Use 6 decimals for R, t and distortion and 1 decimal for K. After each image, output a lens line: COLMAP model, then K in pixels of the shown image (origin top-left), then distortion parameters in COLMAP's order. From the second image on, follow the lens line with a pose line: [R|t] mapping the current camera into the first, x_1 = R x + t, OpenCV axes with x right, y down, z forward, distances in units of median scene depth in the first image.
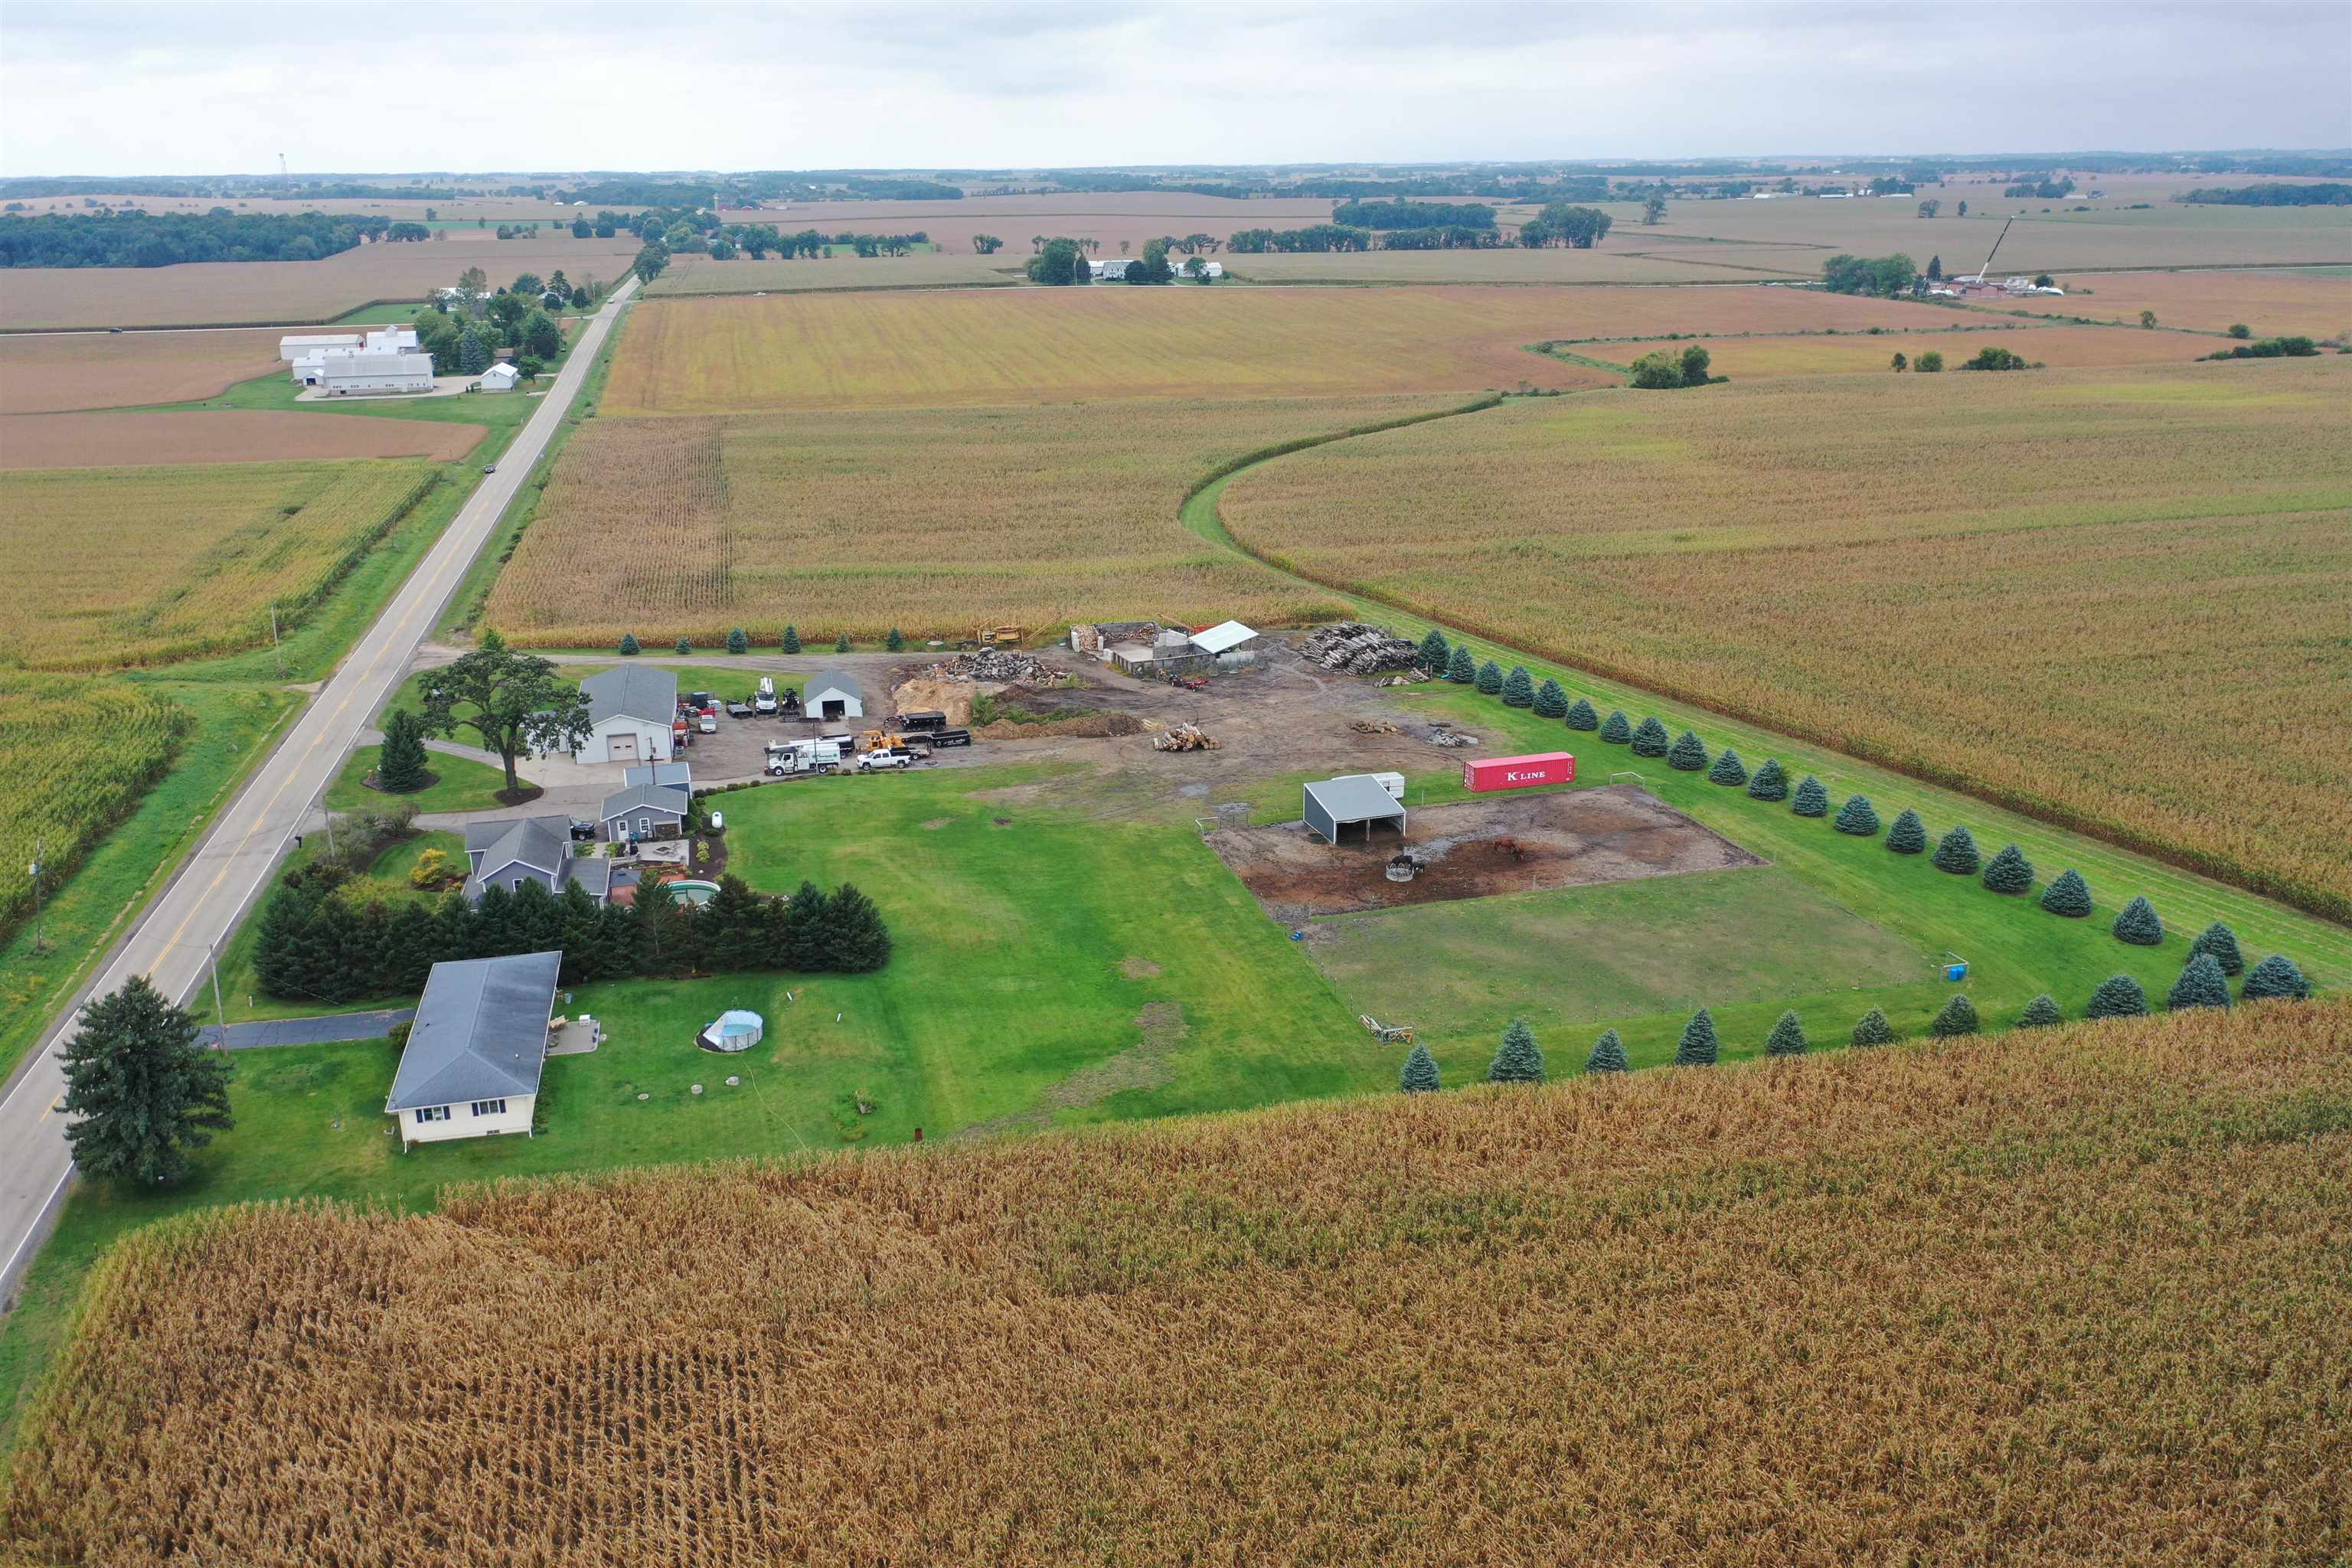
lens RADIAL K [[1855.8, 0, 1168.6], [0, 1855.8, 803.0], [0, 0, 1]] dist [0.017304, 0.000413]
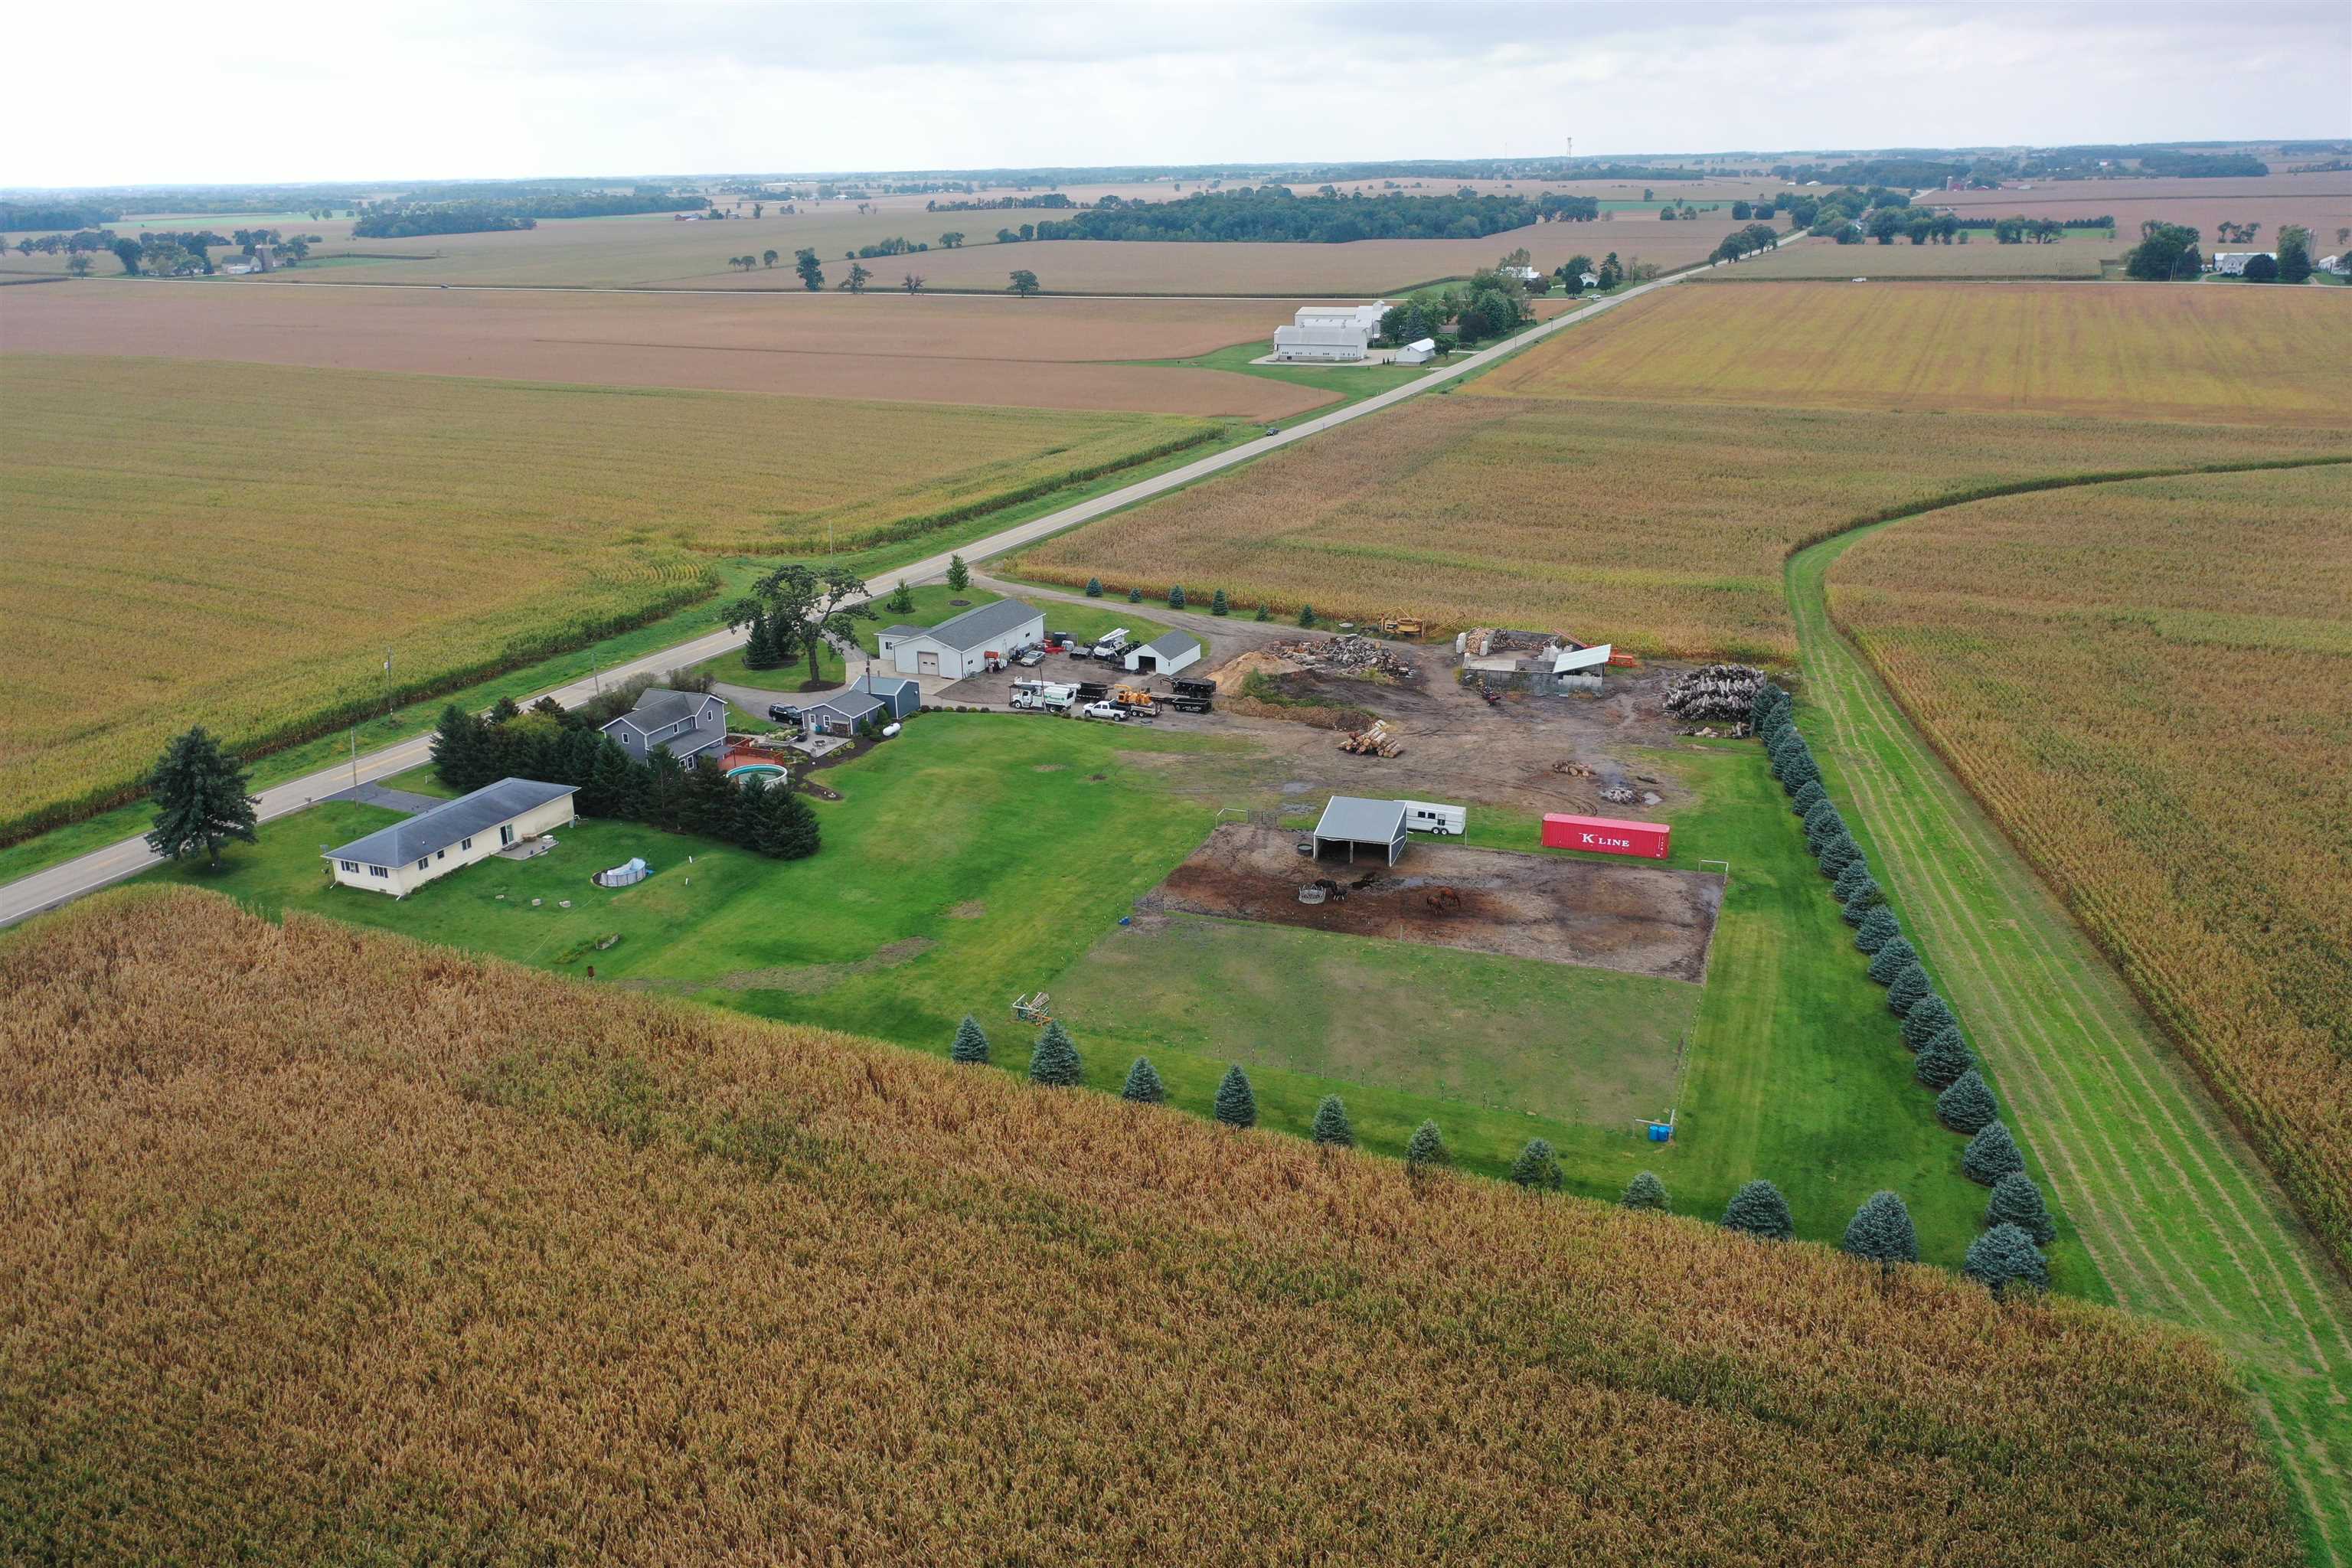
lens RADIAL K [[1855.8, 0, 1161.4], [0, 1855.8, 788.1], [0, 0, 1]] dist [0.017304, 0.000413]
pose [[0.795846, 0.189918, -0.574944, 0.423093], [-0.187874, 0.980125, 0.063701, -0.045013], [0.575615, 0.057320, 0.815709, 0.100375]]
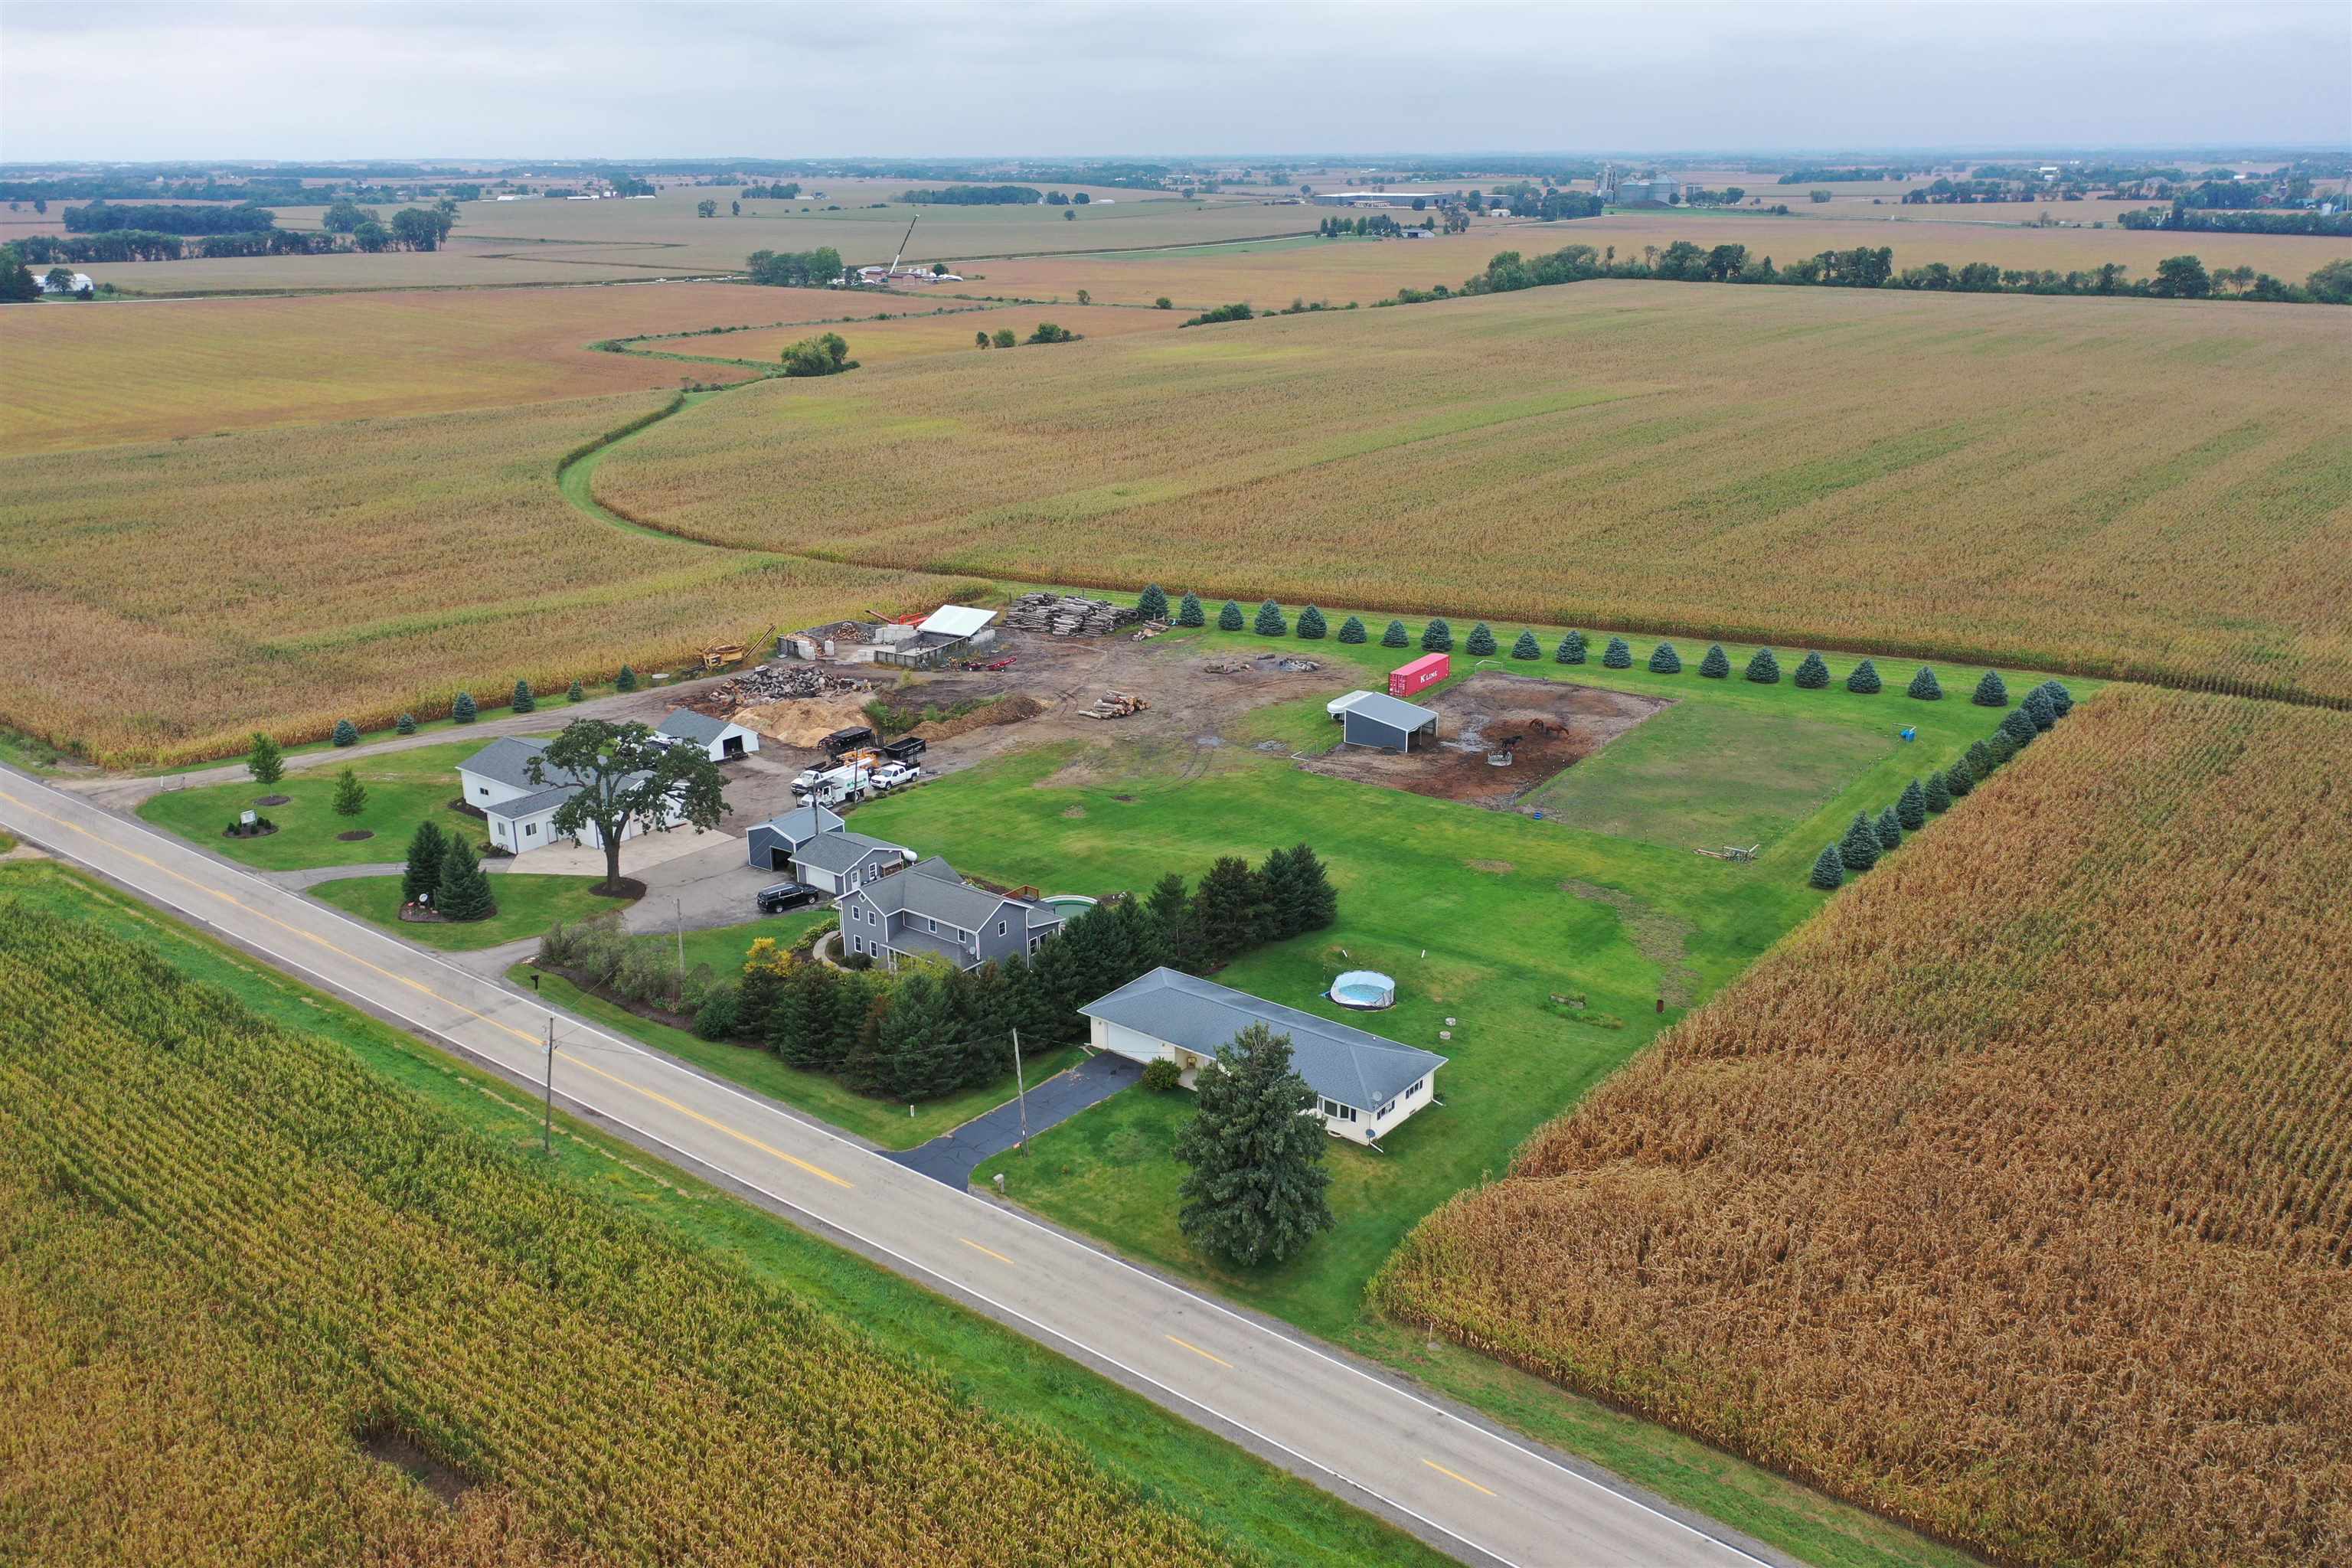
lens RADIAL K [[1855.8, 0, 1171.3], [0, 1855.8, 785.2], [0, 0, 1]] dist [0.017304, 0.000413]
pose [[0.784337, -0.195553, 0.588705, -0.492731], [0.201635, 0.977848, 0.056176, -0.035913], [-0.586650, 0.074643, 0.806393, 0.130404]]
